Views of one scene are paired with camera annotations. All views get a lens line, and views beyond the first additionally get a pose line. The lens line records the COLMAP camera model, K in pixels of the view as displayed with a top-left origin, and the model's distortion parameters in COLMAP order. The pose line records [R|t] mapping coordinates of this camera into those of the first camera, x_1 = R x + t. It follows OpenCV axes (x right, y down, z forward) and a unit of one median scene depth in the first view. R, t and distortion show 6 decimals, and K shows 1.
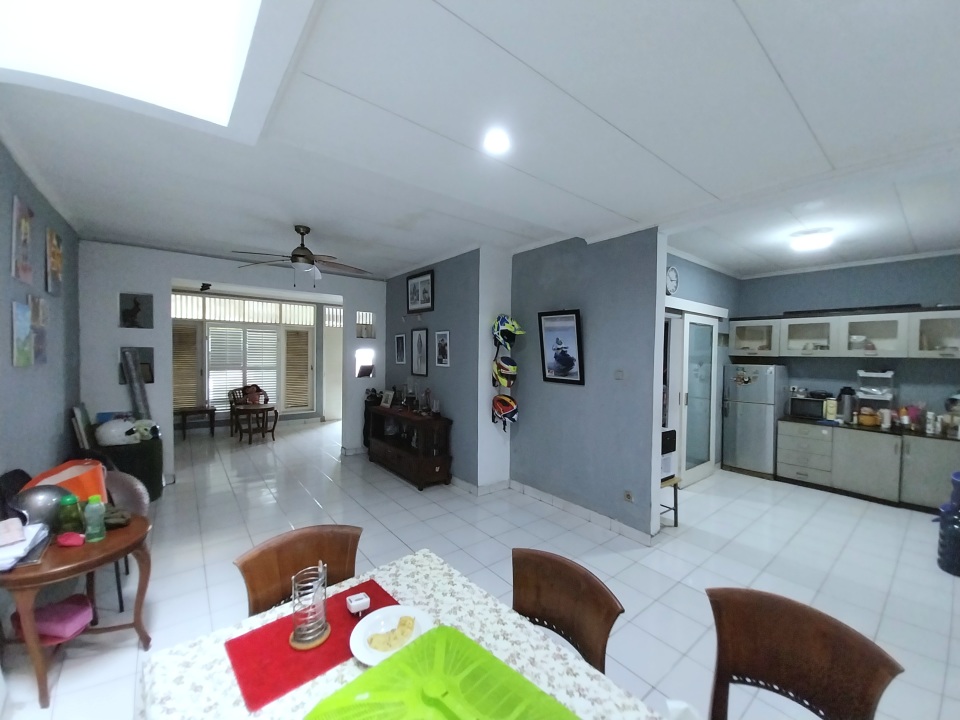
lens RADIAL K [[386.5, 0, 495.2], [0, 386.5, 361.3], [0, 0, 1]] dist [0.017118, -0.016303]
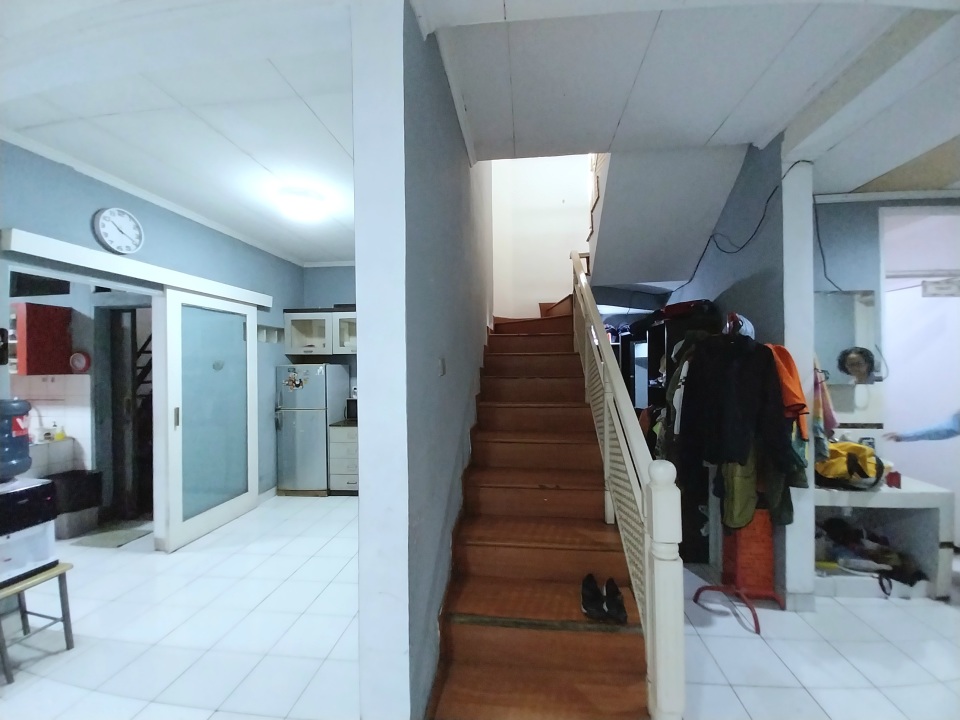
lens RADIAL K [[386.5, 0, 495.2], [0, 386.5, 361.3], [0, 0, 1]] dist [0.017118, -0.016303]
pose [[0.702201, -0.019058, 0.711724, 0.365993], [0.035881, 0.999319, -0.008642, 0.025361], [-0.711074, 0.031606, 0.702406, 0.113230]]
